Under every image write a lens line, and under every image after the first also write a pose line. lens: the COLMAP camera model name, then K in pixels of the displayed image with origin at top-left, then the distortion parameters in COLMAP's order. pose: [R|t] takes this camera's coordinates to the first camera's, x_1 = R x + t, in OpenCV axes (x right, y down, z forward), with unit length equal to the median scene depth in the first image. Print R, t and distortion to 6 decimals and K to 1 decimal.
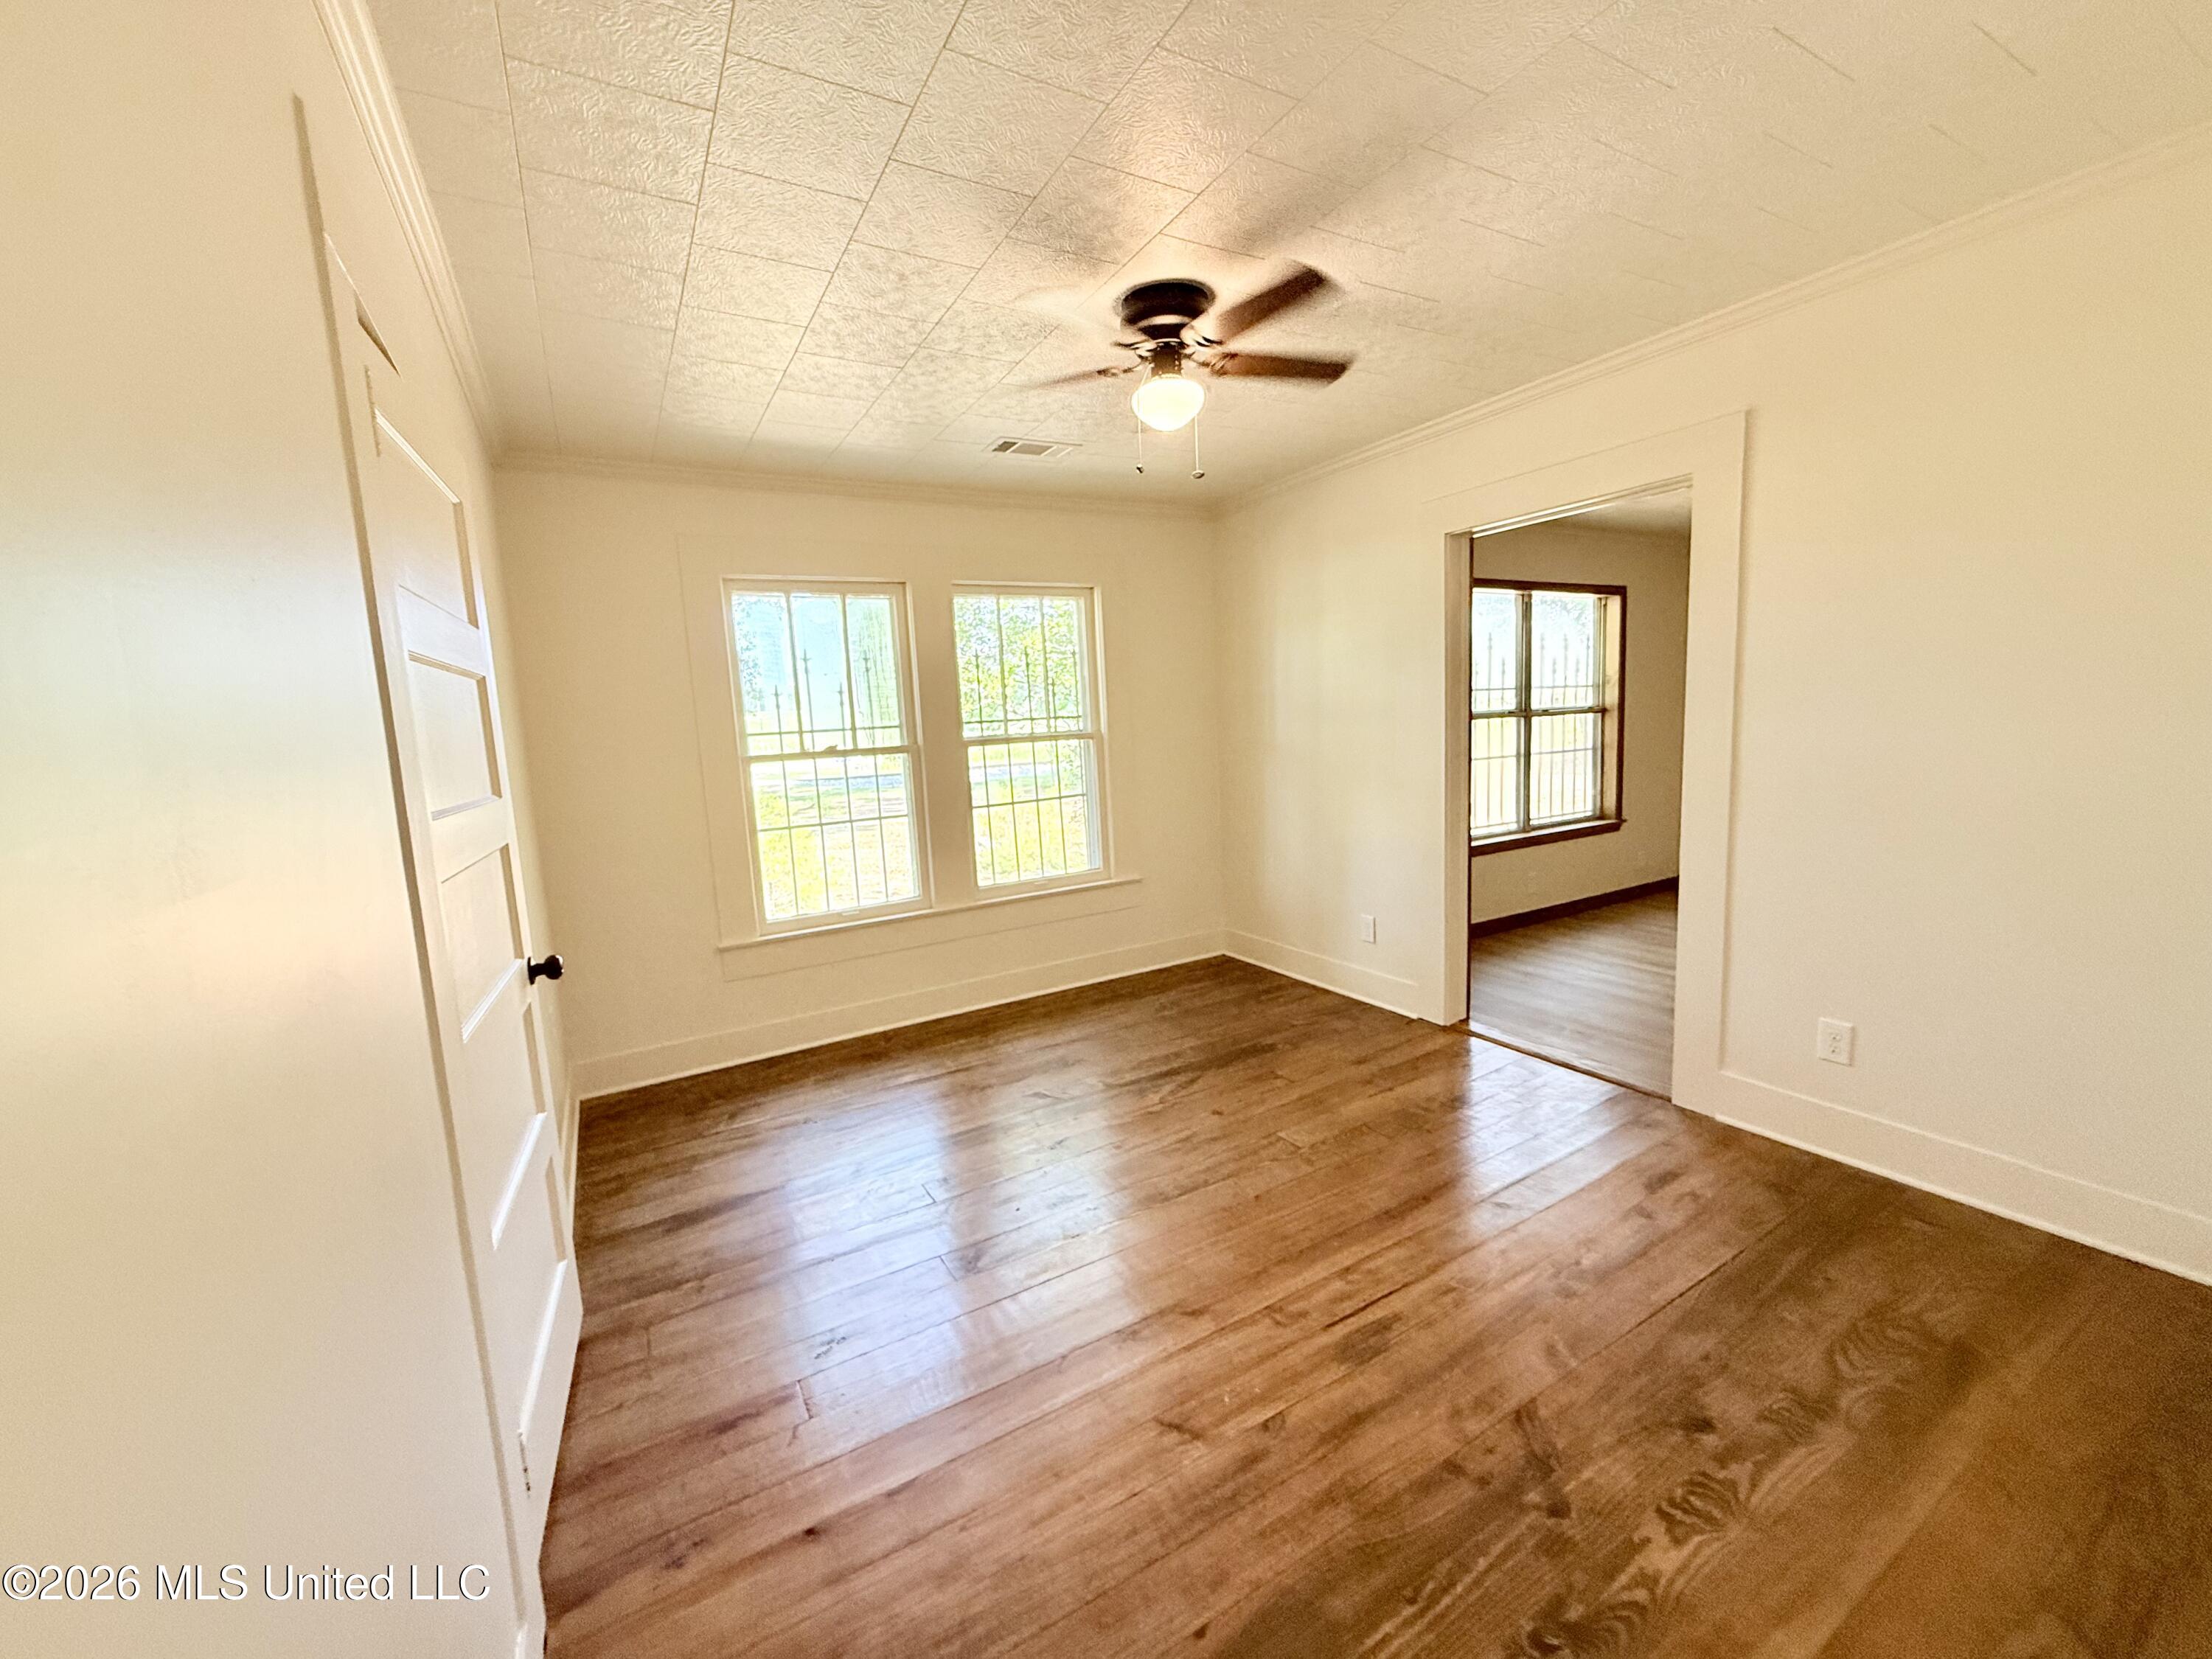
lens RADIAL K [[879.3, 0, 1102.5], [0, 879.3, 829.9], [0, 0, 1]] dist [0.000367, -0.000381]
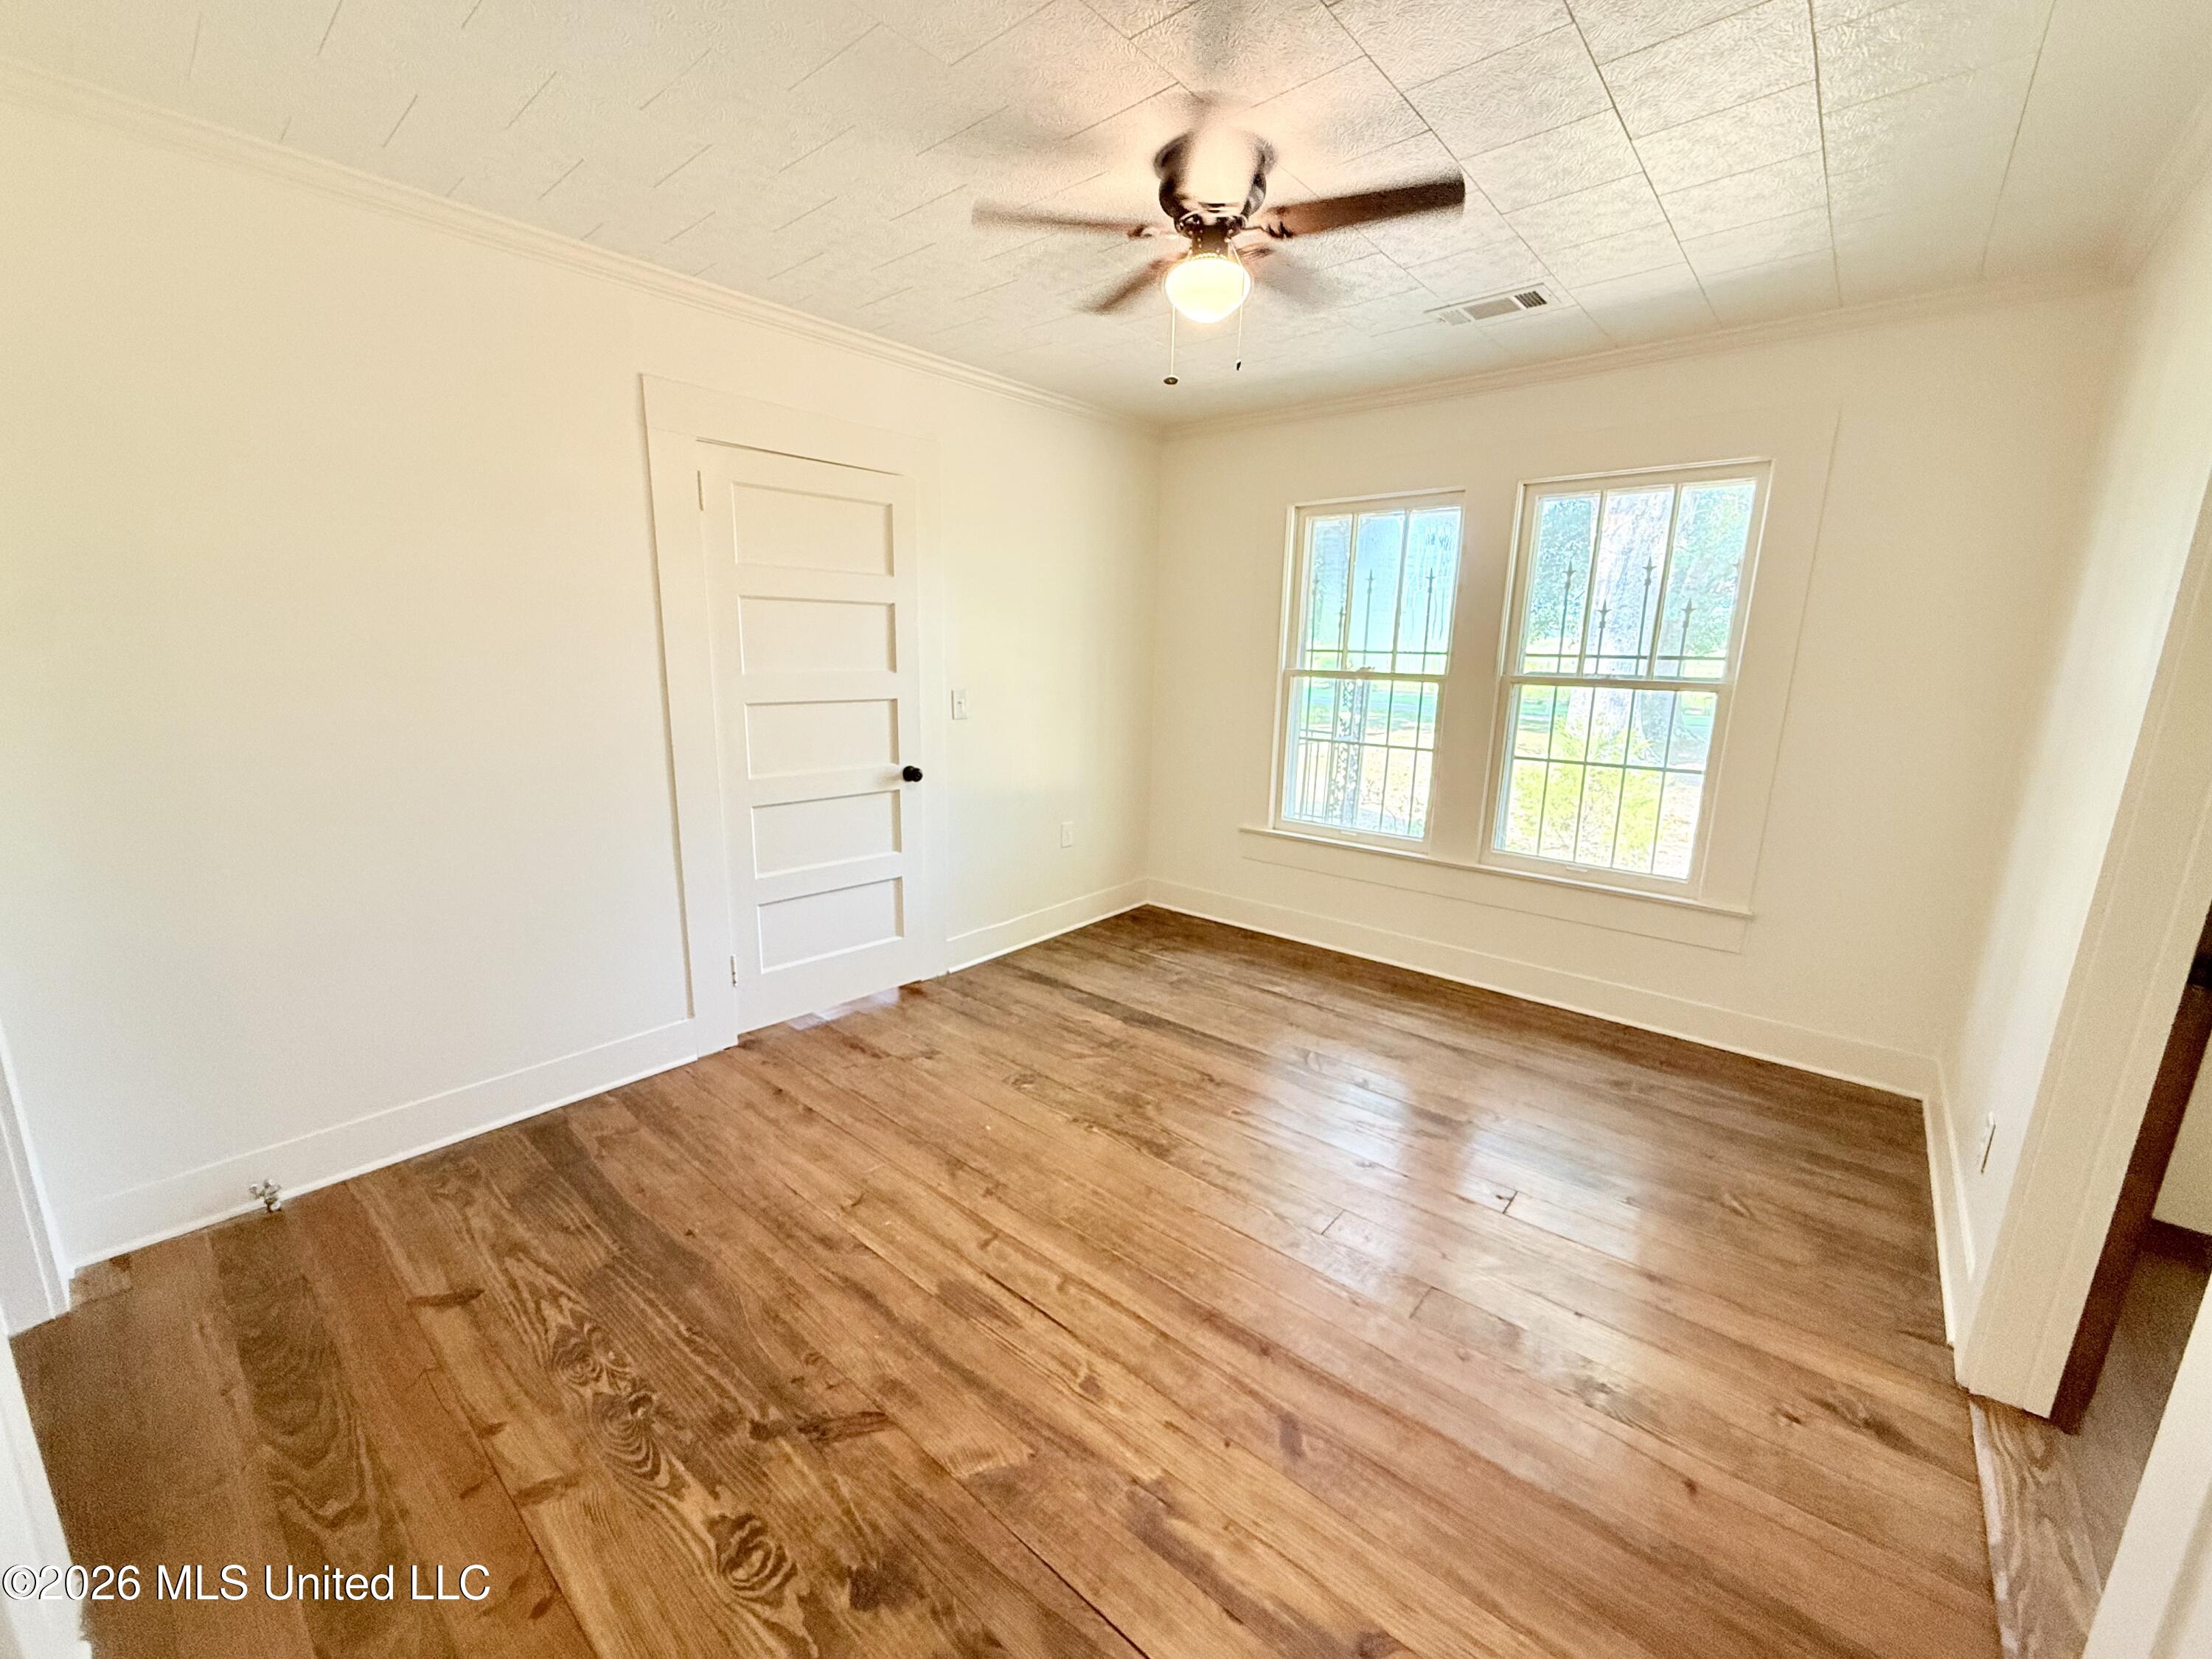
lens RADIAL K [[879.3, 0, 1102.5], [0, 879.3, 829.9], [0, 0, 1]] dist [0.000367, -0.000381]
pose [[0.330496, 0.254945, -0.908722, 1.027044], [-0.155911, 0.964345, 0.213847, -0.156174], [0.930841, 0.071005, 0.358461, 0.682750]]
